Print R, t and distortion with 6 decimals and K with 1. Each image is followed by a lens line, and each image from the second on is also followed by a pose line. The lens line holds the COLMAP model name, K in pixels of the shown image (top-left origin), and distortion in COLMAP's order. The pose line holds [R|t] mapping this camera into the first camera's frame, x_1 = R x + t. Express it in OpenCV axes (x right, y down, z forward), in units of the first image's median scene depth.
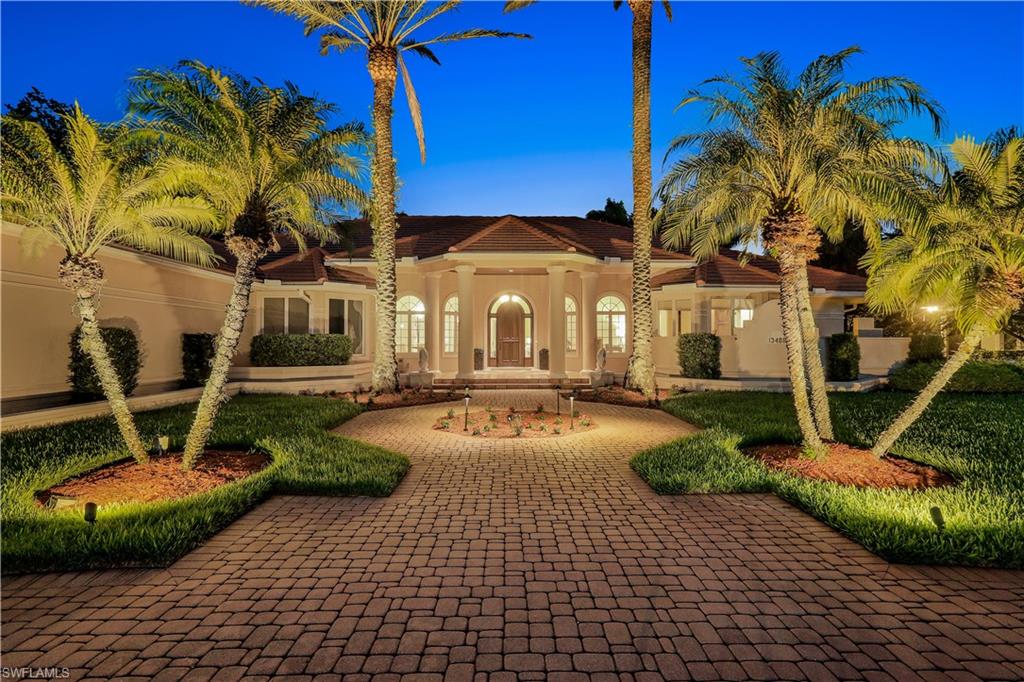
lens RADIAL K [[489.0, 0, 512.0], [0, 489.0, 341.0], [0, 0, 1]] dist [-0.001033, -0.000207]
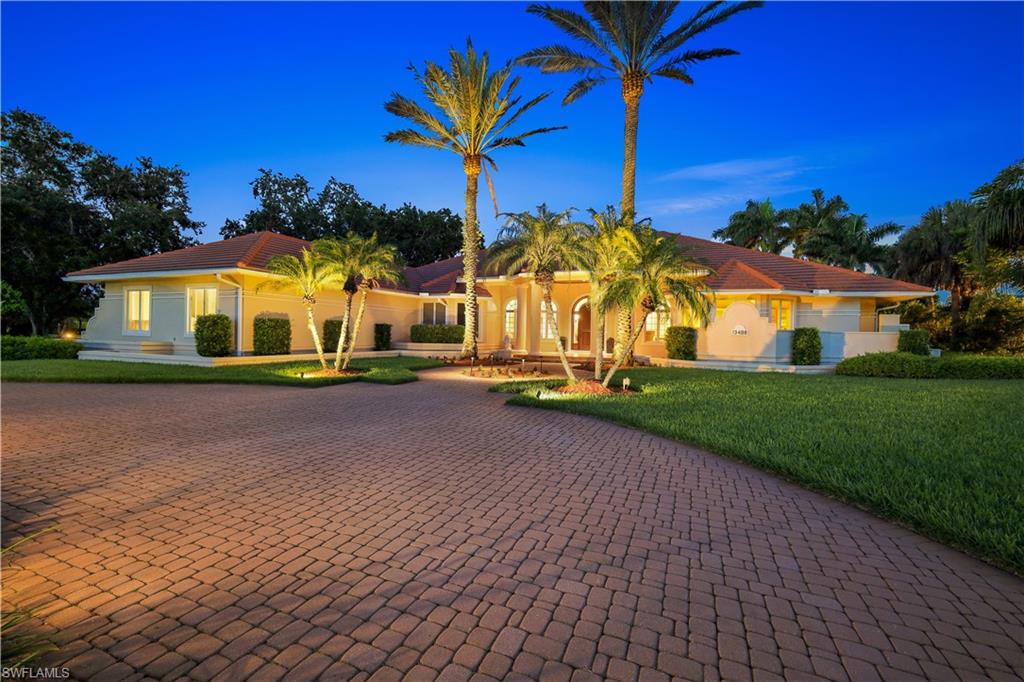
lens RADIAL K [[444.2, 0, 514.3], [0, 444.2, 340.1], [0, 0, 1]] dist [-0.000480, -0.000209]
pose [[0.917101, 0.022927, -0.397995, 0.422750], [-0.016558, 0.999674, 0.019432, 0.005661], [0.398311, -0.011231, 0.917182, -0.304973]]
